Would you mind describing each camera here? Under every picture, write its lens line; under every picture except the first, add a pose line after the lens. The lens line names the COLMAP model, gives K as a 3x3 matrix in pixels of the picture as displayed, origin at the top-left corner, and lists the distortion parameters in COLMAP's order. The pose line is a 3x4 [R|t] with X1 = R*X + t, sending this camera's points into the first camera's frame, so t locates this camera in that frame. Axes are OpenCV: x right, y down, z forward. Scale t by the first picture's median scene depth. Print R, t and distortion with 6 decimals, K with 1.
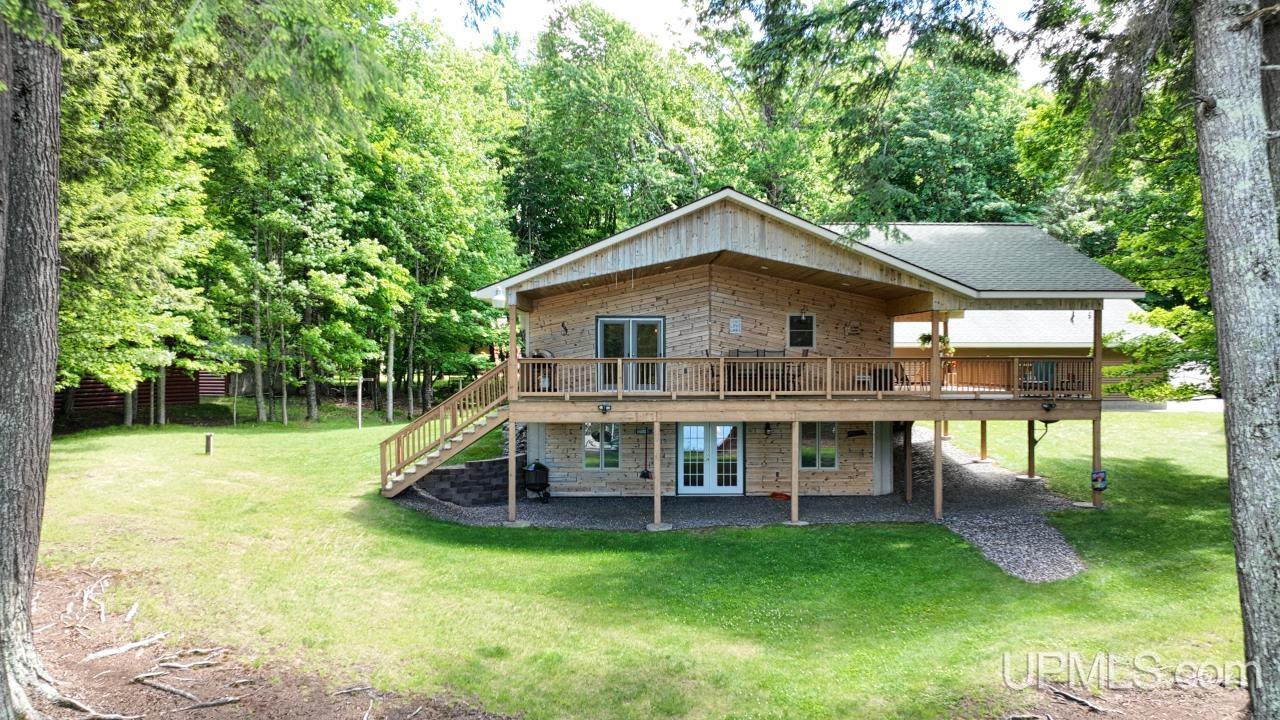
lens RADIAL K [[913.1, 0, 639.3], [0, 913.1, 357.2], [0, 0, 1]] dist [0.005542, -0.006399]
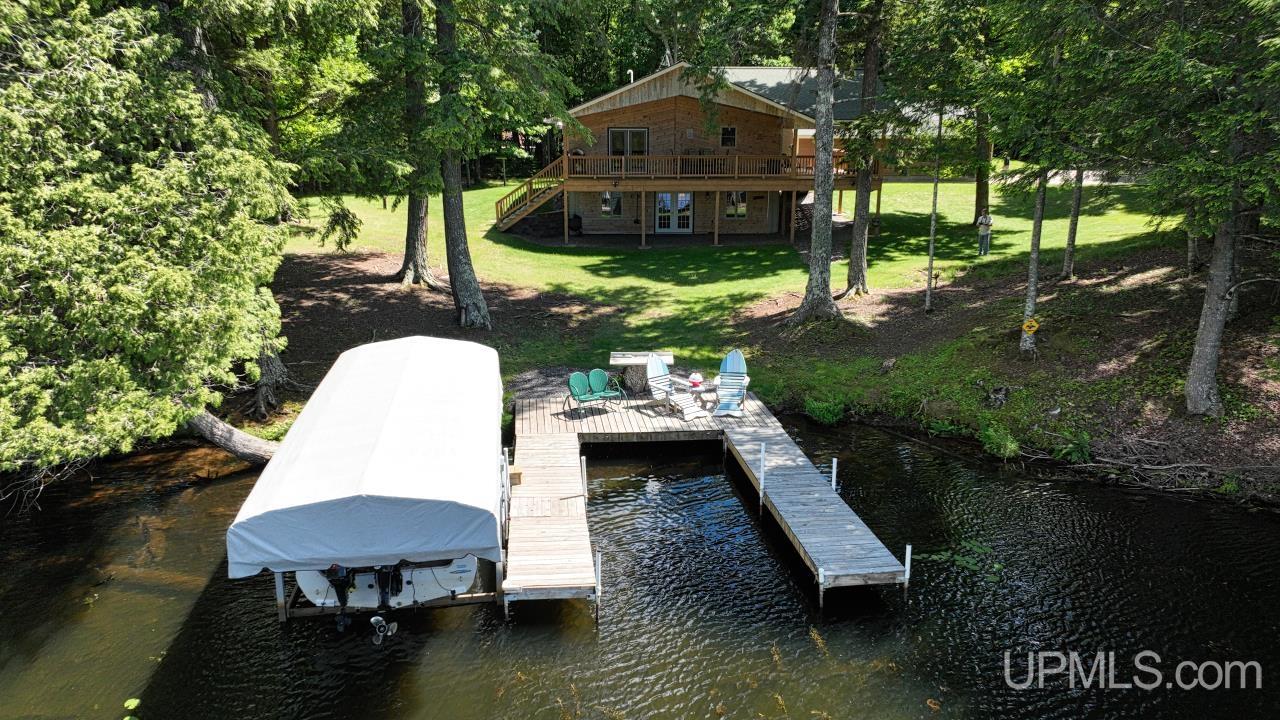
lens RADIAL K [[913.1, 0, 640.0], [0, 913.1, 361.0], [0, 0, 1]] dist [0.005542, -0.006399]
pose [[0.999869, -0.000739, 0.016156, -0.015143], [-0.003403, 0.966989, 0.254794, -0.058205], [-0.015811, -0.254815, 0.966860, -0.754569]]
